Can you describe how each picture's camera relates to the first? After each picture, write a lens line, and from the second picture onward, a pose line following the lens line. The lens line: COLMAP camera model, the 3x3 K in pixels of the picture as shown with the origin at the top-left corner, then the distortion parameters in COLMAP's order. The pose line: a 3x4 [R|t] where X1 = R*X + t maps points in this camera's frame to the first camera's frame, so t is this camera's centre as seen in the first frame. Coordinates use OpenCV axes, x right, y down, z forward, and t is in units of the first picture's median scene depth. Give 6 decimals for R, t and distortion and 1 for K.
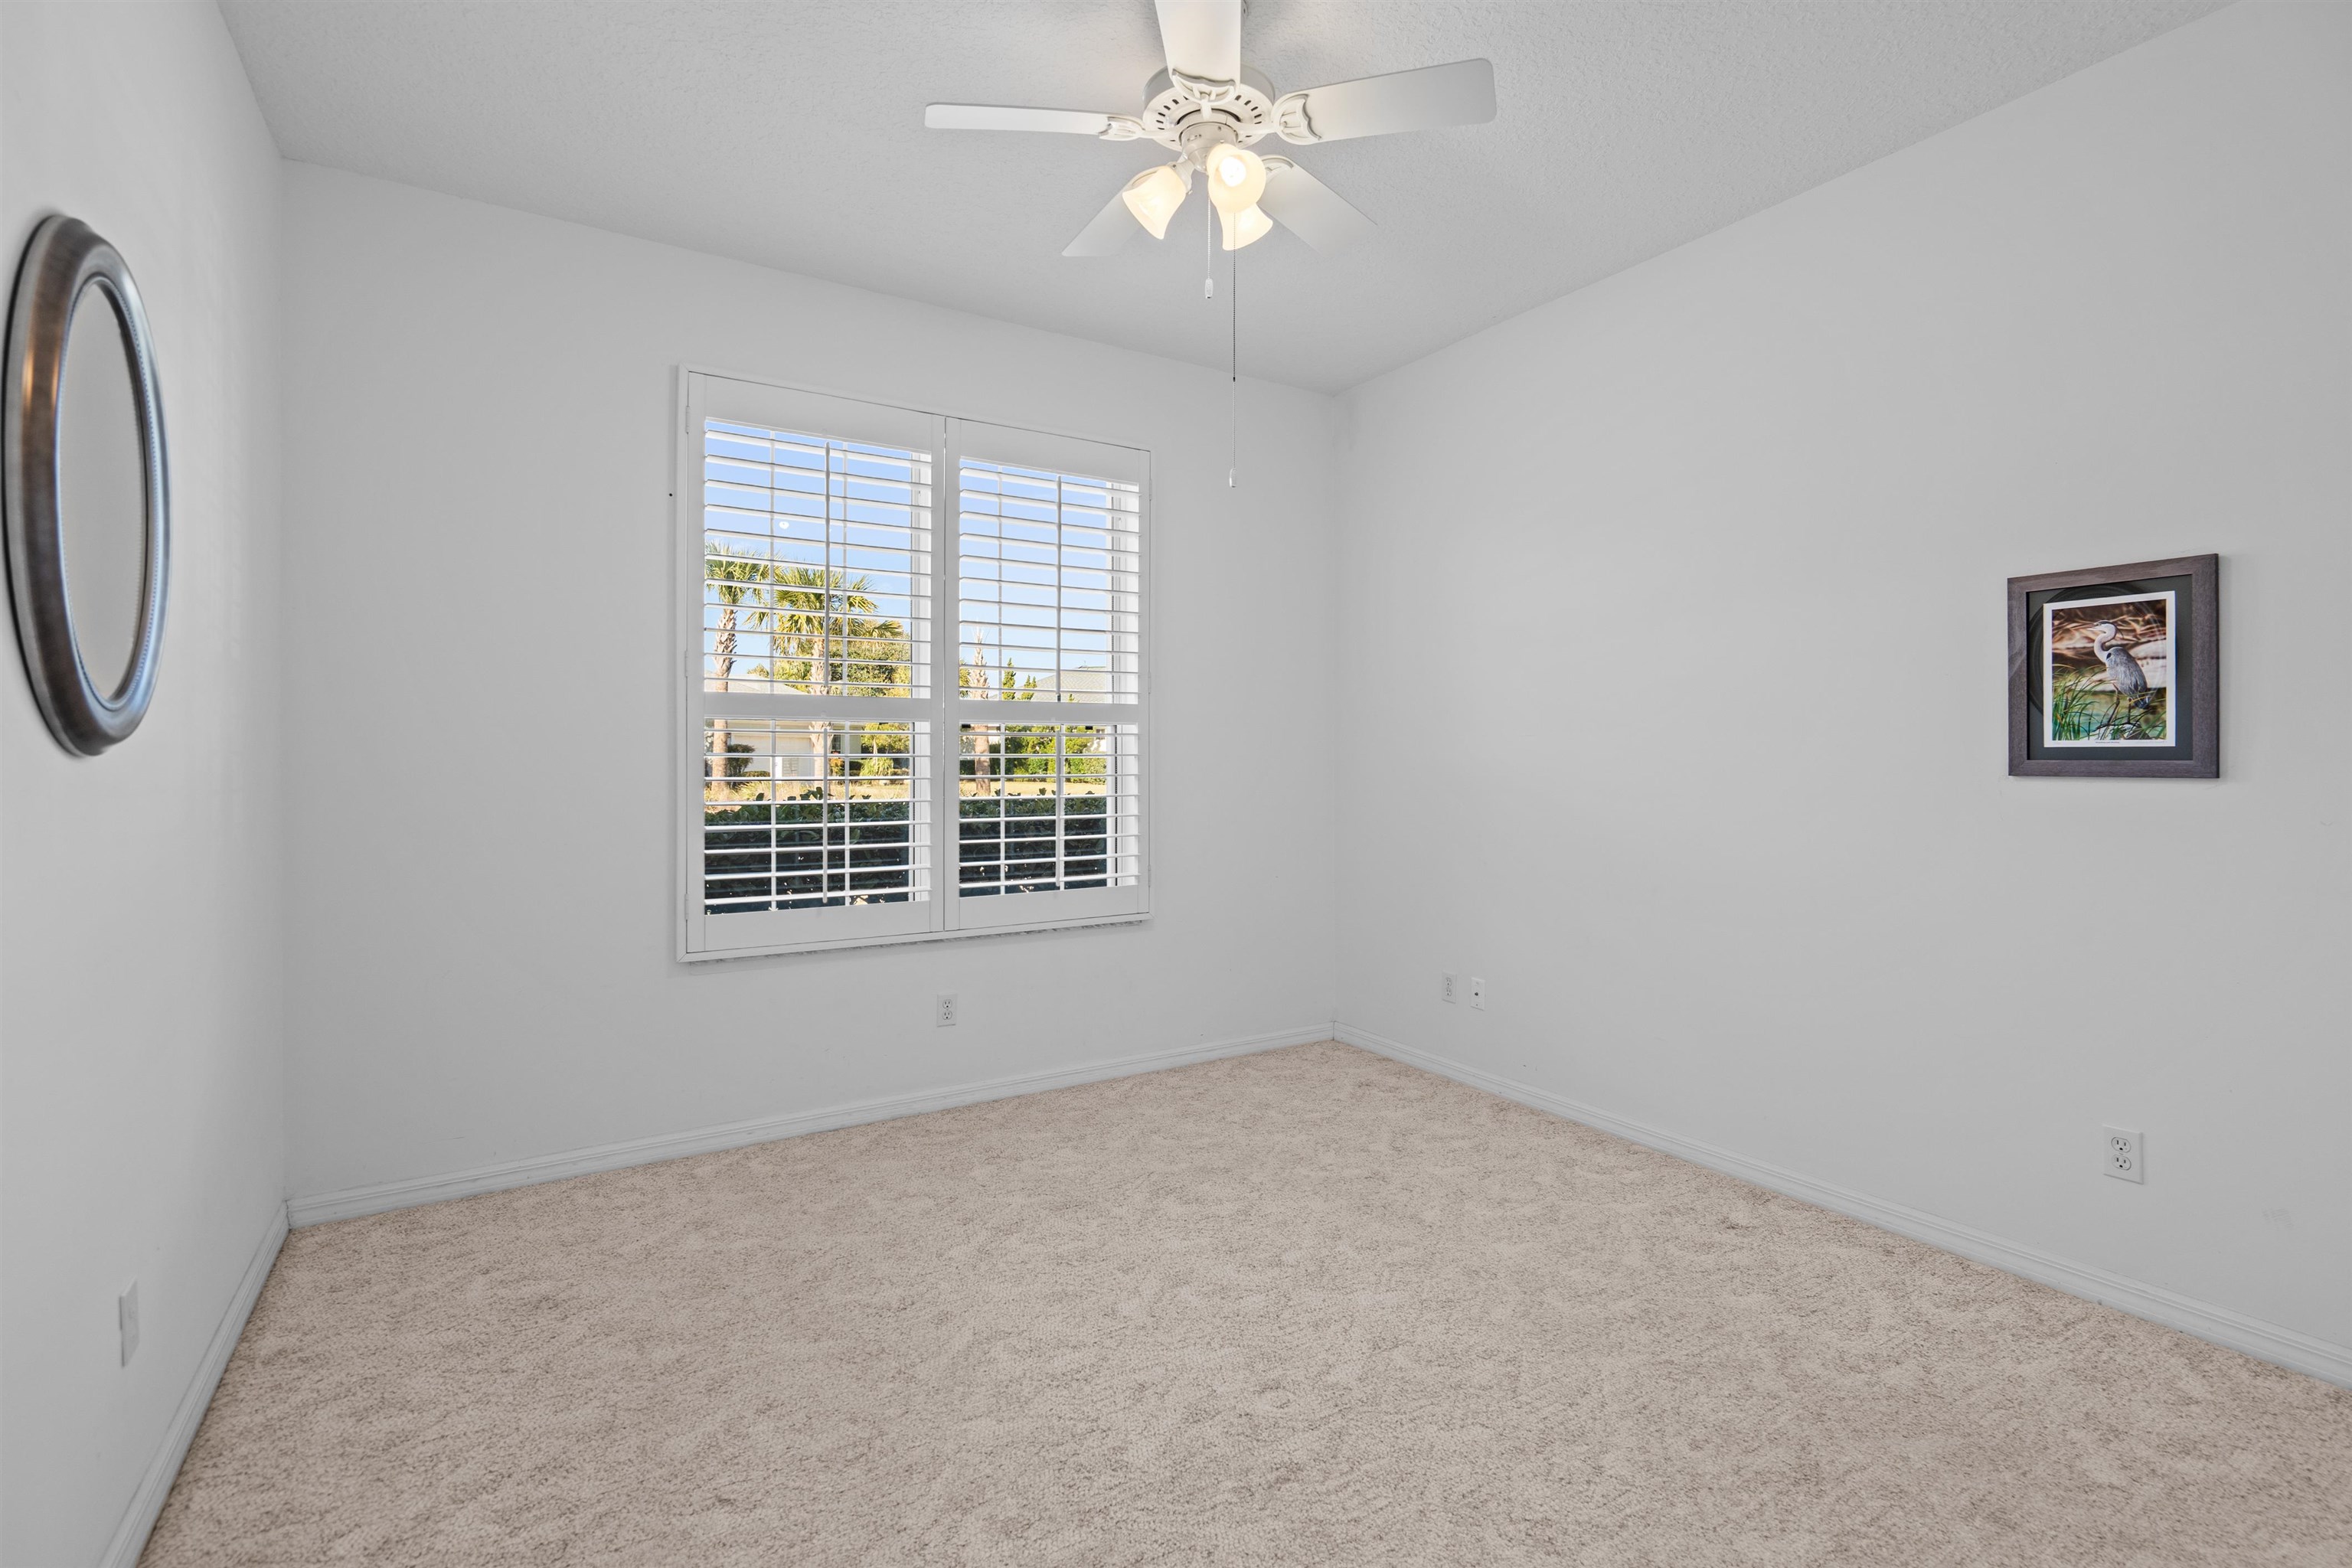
lens RADIAL K [[1065.5, 0, 1162.8], [0, 1065.5, 766.0], [0, 0, 1]] dist [-0.005470, 0.003919]
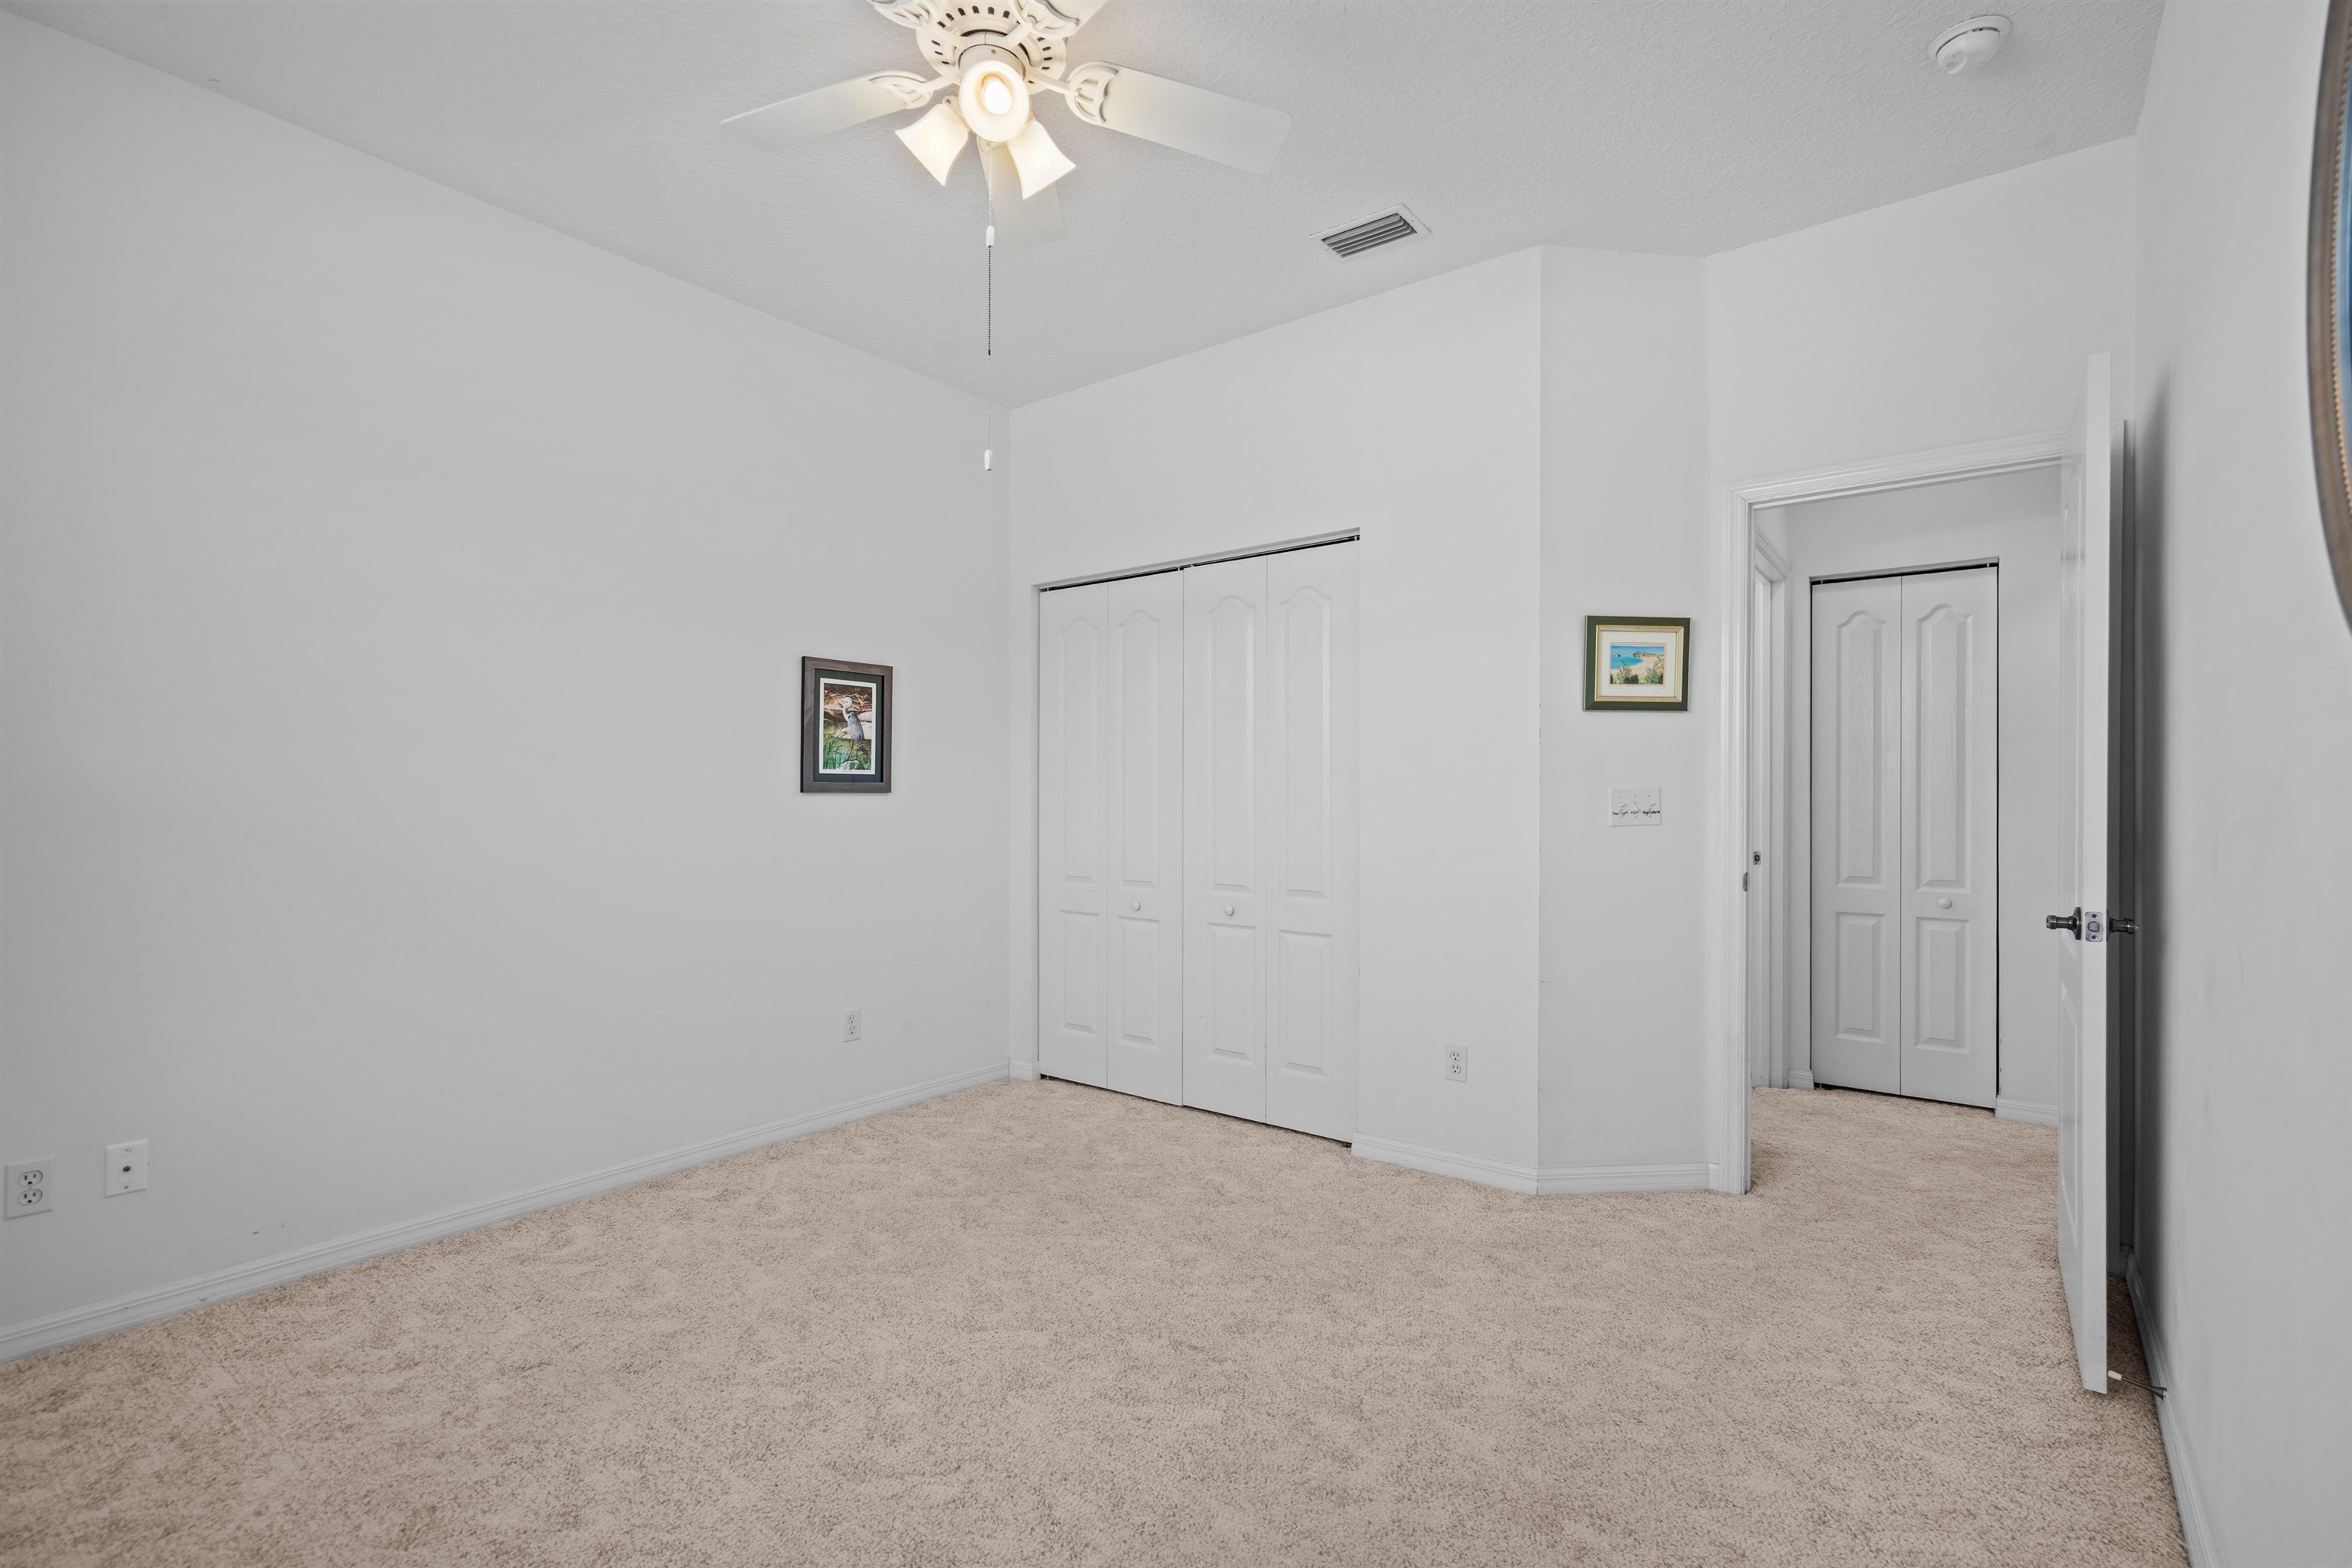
lens RADIAL K [[1065.5, 0, 1196.2], [0, 1065.5, 805.8], [0, 0, 1]] dist [-0.005470, 0.003919]
pose [[-0.372536, -0.007780, 0.927985, -0.780183], [0.008421, 0.999895, 0.011764, 0.015157], [-0.927980, 0.012197, -0.372431, 1.086046]]
